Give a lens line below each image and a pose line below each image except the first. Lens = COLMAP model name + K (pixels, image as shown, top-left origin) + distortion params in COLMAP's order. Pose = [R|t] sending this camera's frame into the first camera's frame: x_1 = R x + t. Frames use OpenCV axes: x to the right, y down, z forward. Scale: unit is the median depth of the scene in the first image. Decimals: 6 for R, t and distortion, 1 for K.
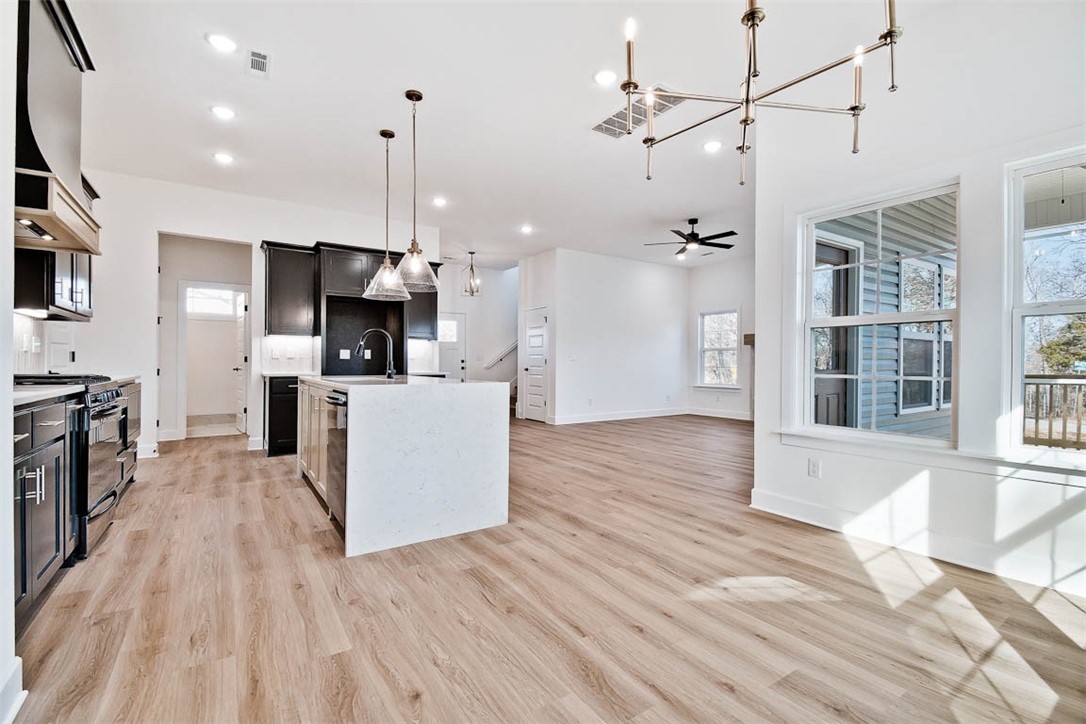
lens RADIAL K [[477.4, 0, 536.4], [0, 477.4, 350.9], [0, 0, 1]] dist [0.000664, -0.011297]
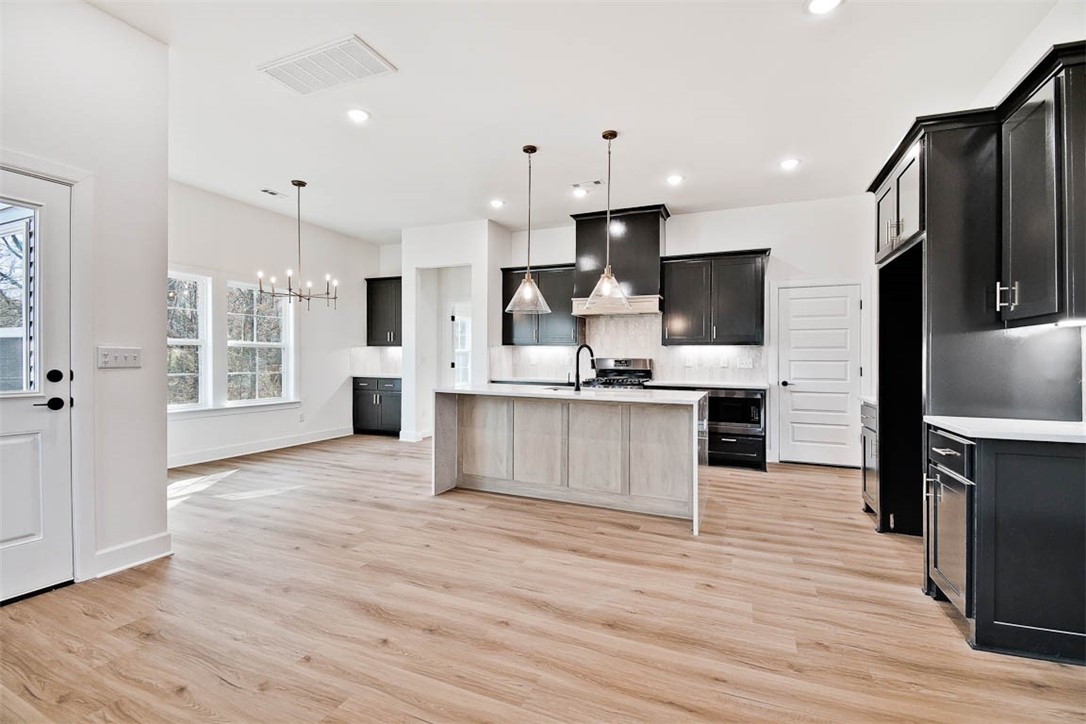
lens RADIAL K [[477.4, 0, 543.9], [0, 477.4, 365.5], [0, 0, 1]] dist [0.000664, -0.011297]
pose [[-0.822699, -0.006037, -0.568446, 0.264096], [-0.000057, 0.999944, -0.010537, 0.009655], [0.568478, -0.008636, -0.822653, 1.372240]]
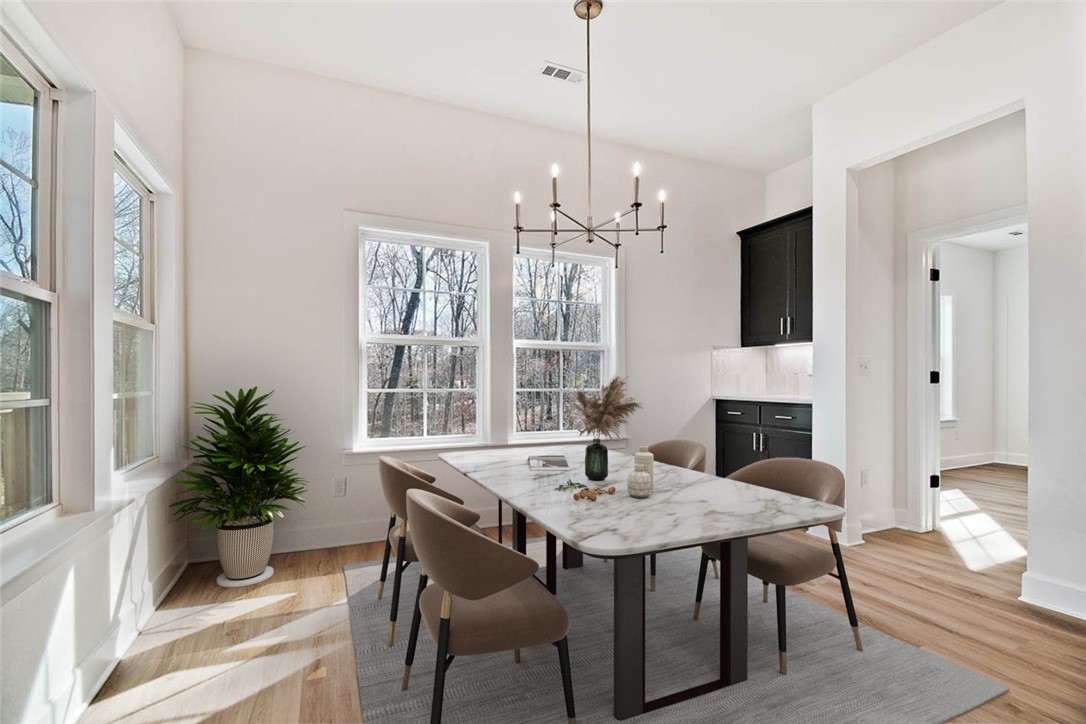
lens RADIAL K [[477.4, 0, 521.1], [0, 477.4, 374.6], [0, 0, 1]] dist [0.000664, -0.011297]
pose [[-0.980508, -0.005855, 0.196392, 0.094478], [-0.011616, 0.999535, -0.028195, 0.013794], [-0.196136, -0.029927, -0.980120, 0.763333]]
